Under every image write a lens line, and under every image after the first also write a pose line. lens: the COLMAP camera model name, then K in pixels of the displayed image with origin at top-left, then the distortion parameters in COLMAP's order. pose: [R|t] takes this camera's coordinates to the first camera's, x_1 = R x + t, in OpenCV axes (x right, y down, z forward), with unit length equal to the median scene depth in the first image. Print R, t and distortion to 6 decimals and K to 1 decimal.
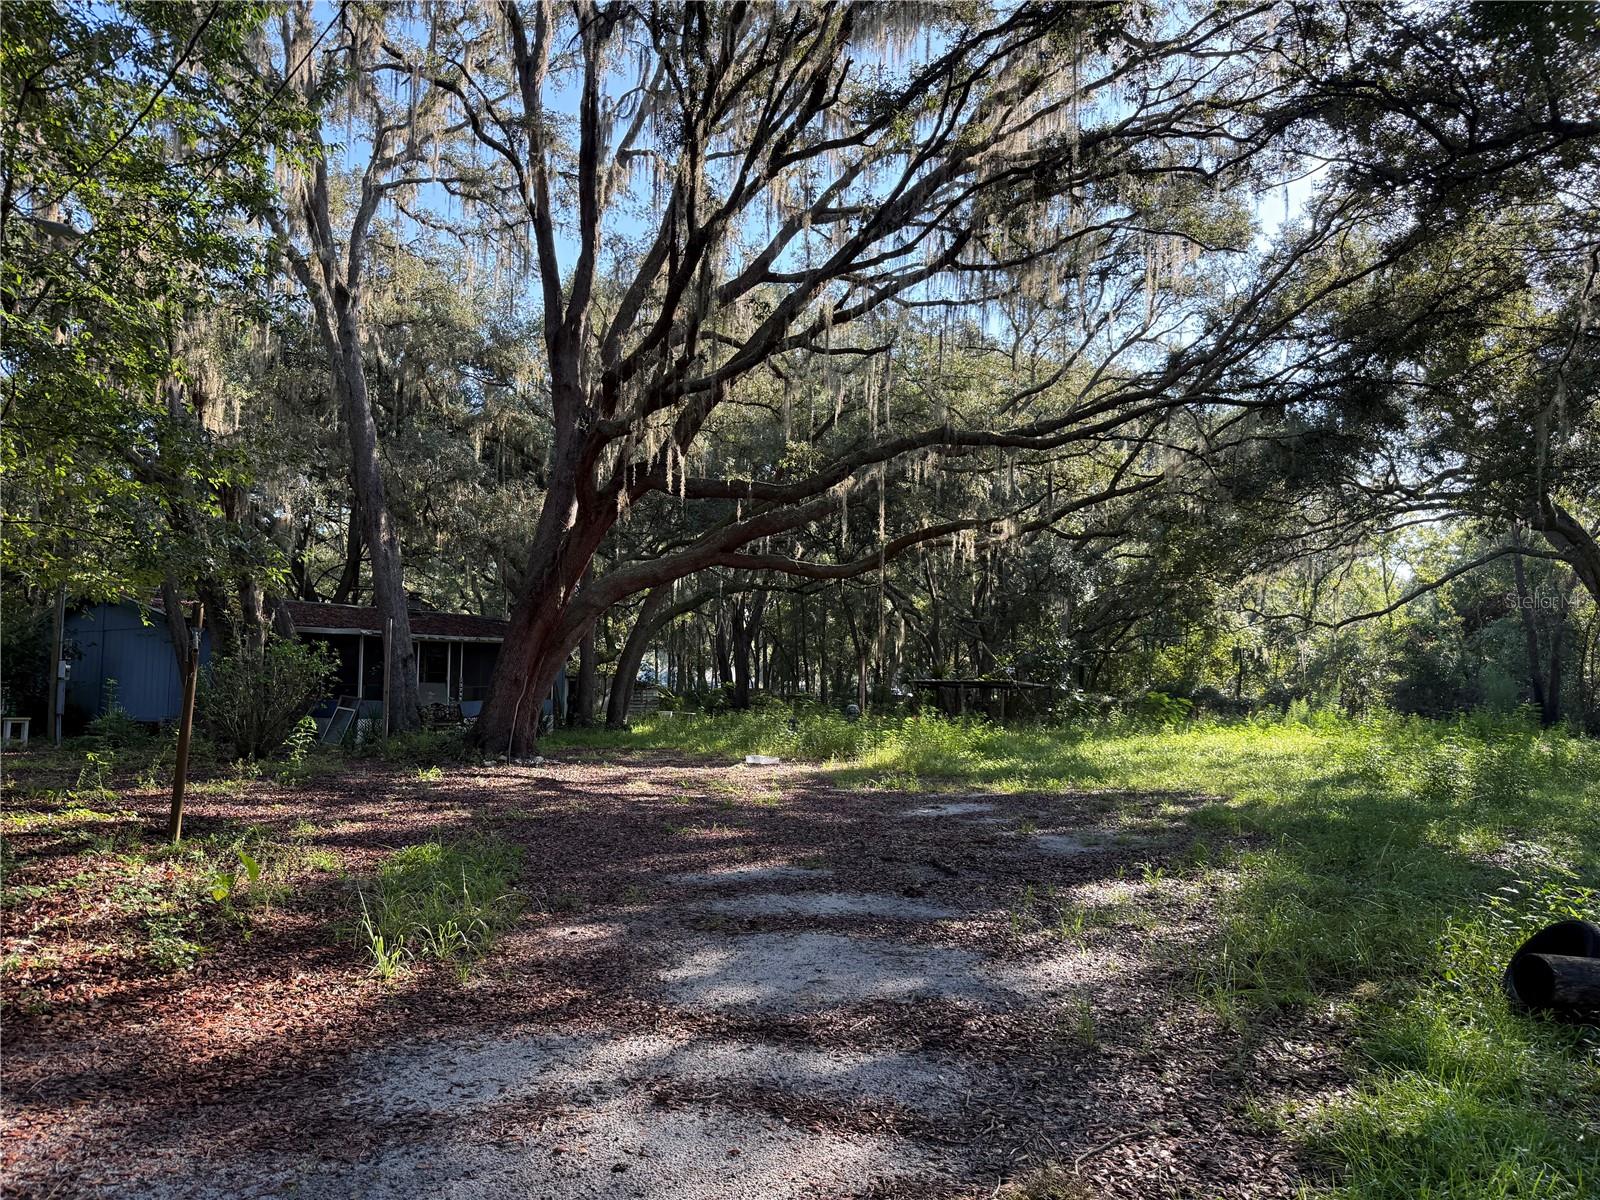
lens RADIAL K [[1074.0, 0, 785.2], [0, 1074.0, 606.1], [0, 0, 1]] dist [0.019955, -0.062274]
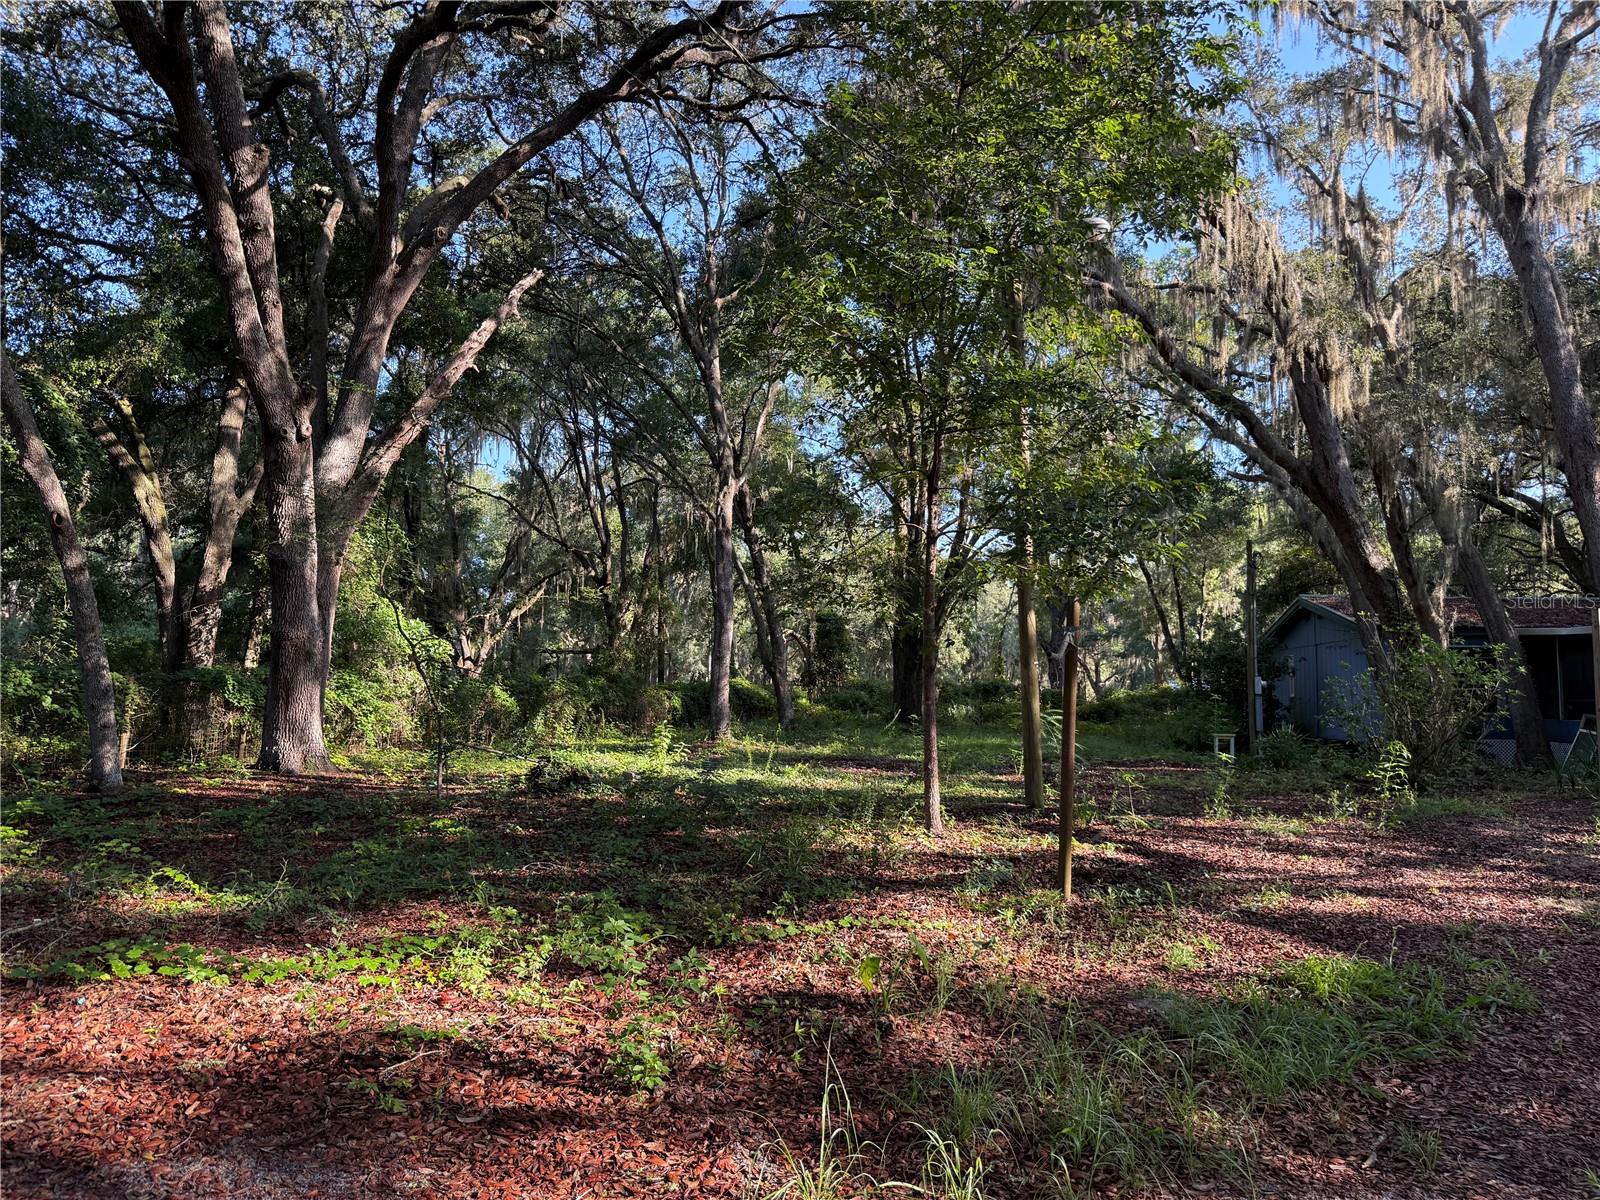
lens RADIAL K [[1074.0, 0, 798.8], [0, 1074.0, 627.4], [0, 0, 1]] dist [0.019955, -0.062274]
pose [[0.430669, -0.057176, -0.900697, 0.041676], [0.057217, 0.997713, -0.035976, 0.018177], [0.900695, -0.036042, 0.432955, 0.210886]]
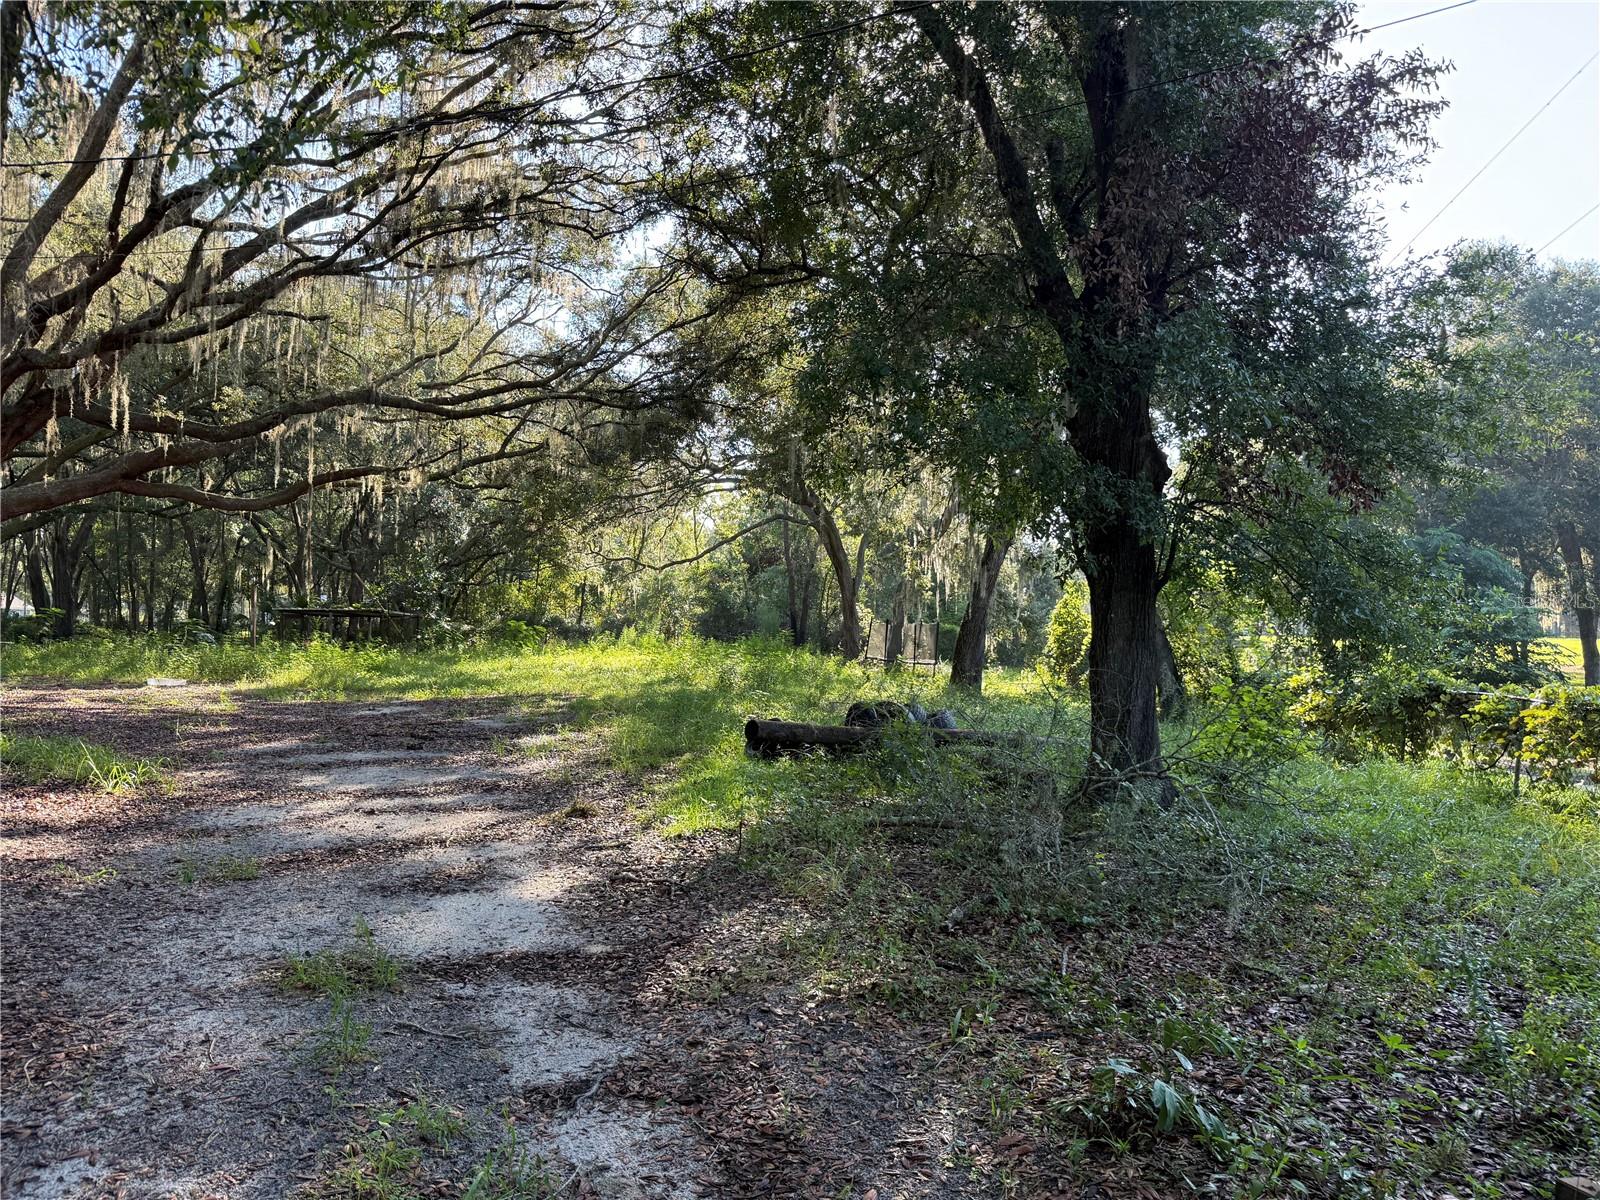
lens RADIAL K [[1074.0, 0, 801.1], [0, 1074.0, 613.2], [0, 0, 1]] dist [0.019955, -0.062274]
pose [[0.818785, 0.007939, 0.574045, -0.140500], [-0.048377, 0.997302, 0.055210, -0.013009], [-0.572058, -0.072976, 0.816960, -0.239873]]
